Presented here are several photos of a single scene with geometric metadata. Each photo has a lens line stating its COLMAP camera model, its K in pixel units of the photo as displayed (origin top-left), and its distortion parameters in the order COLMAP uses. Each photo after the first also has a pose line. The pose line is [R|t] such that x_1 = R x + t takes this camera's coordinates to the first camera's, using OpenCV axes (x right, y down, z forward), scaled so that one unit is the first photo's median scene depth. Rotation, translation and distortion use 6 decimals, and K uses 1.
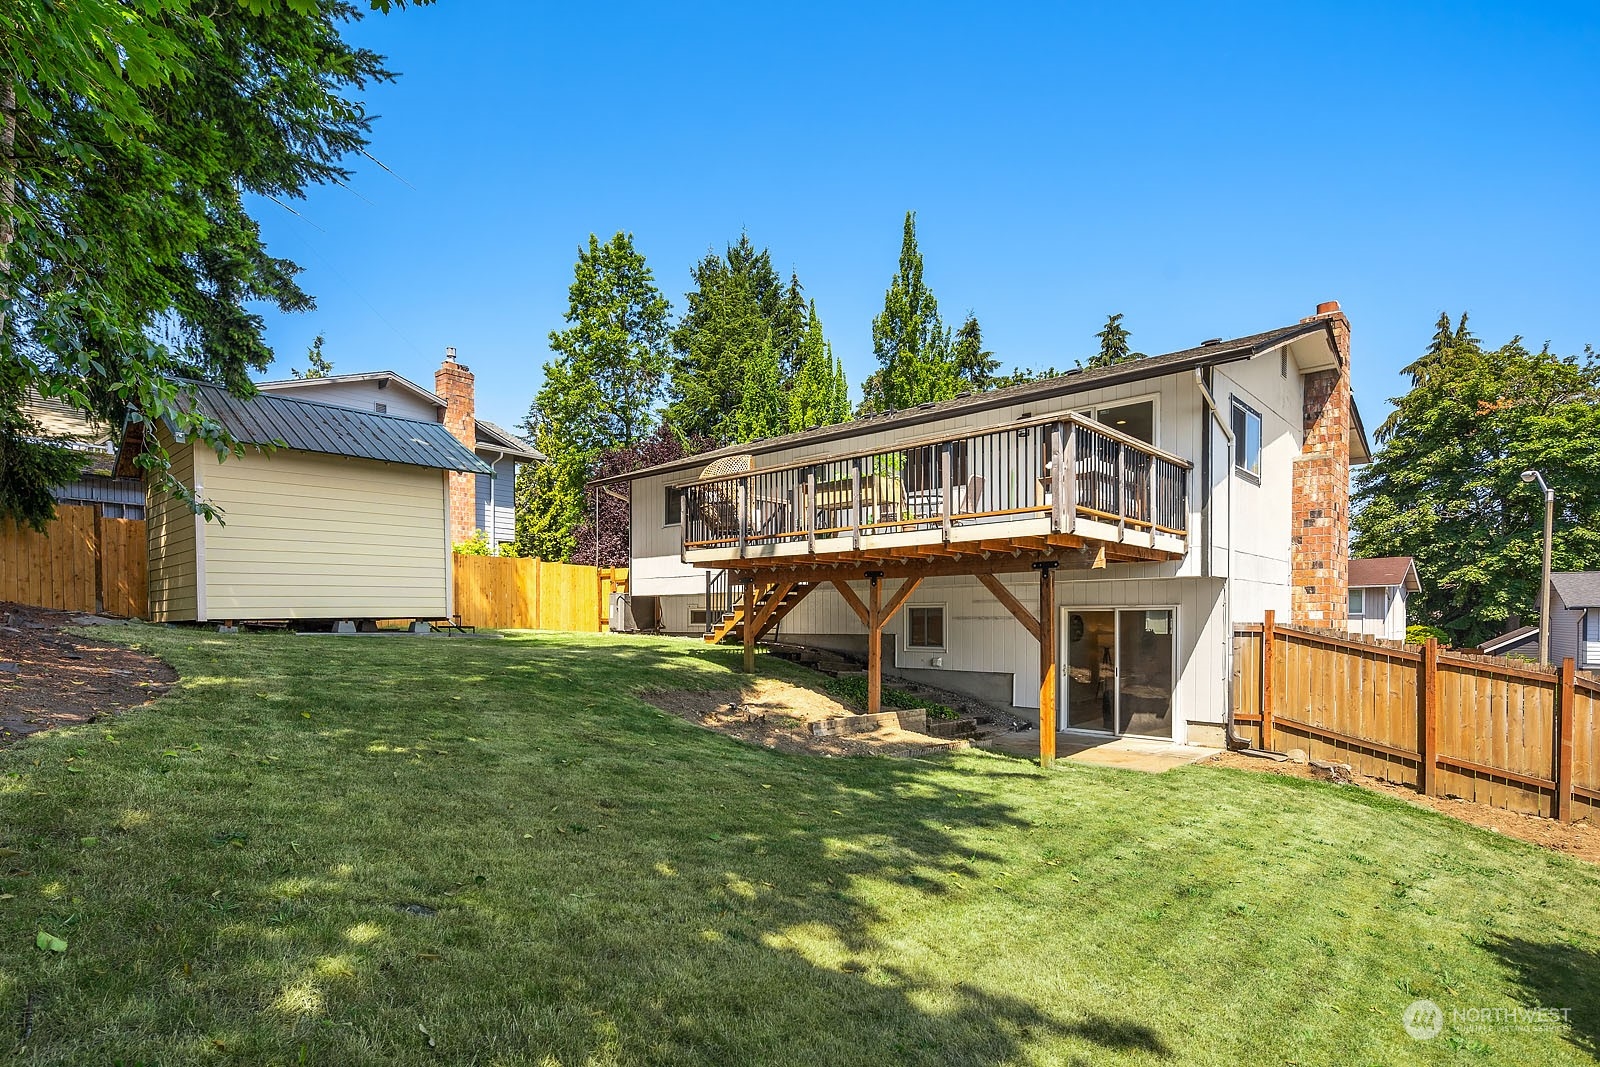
lens RADIAL K [[791.0, 0, 800.0], [0, 791.0, 533.5], [0, 0, 1]] dist [0.000747, -0.000081]
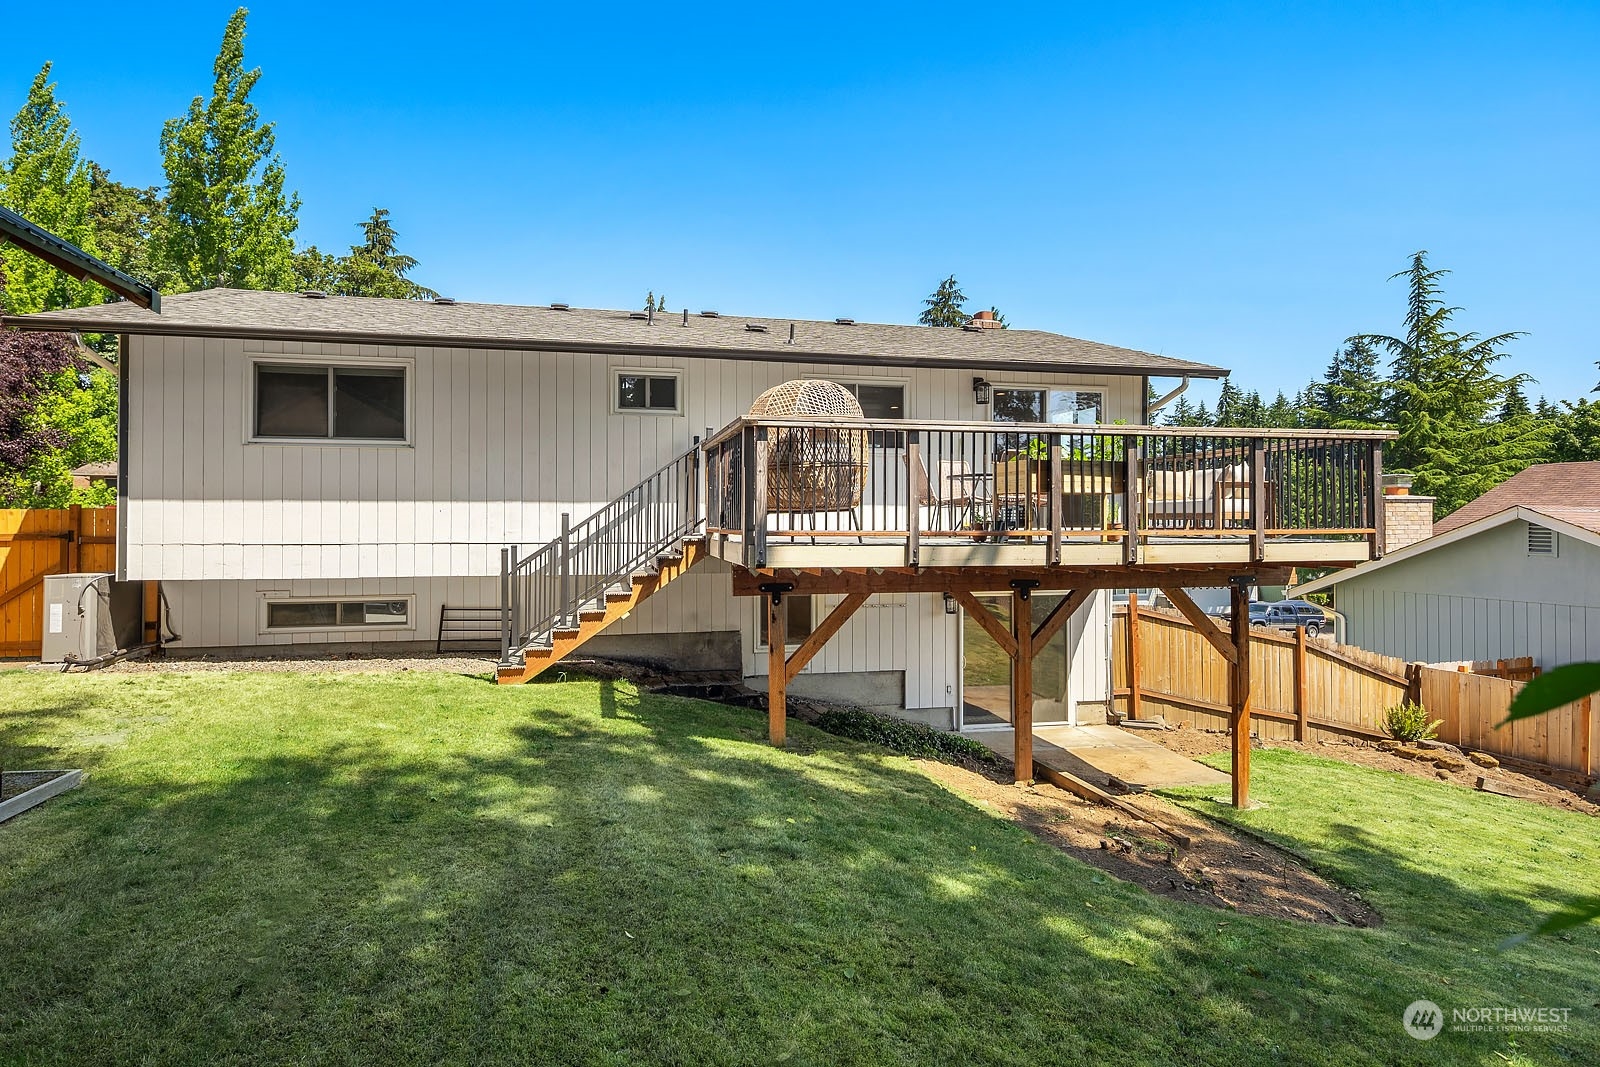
lens RADIAL K [[791.0, 0, 800.0], [0, 791.0, 533.5], [0, 0, 1]] dist [0.000747, -0.000081]
pose [[0.618053, 0.000698, 0.786136, -0.597126], [-0.081835, 0.994624, 0.063455, -0.023598], [-0.781865, -0.103552, 0.614788, 0.709012]]
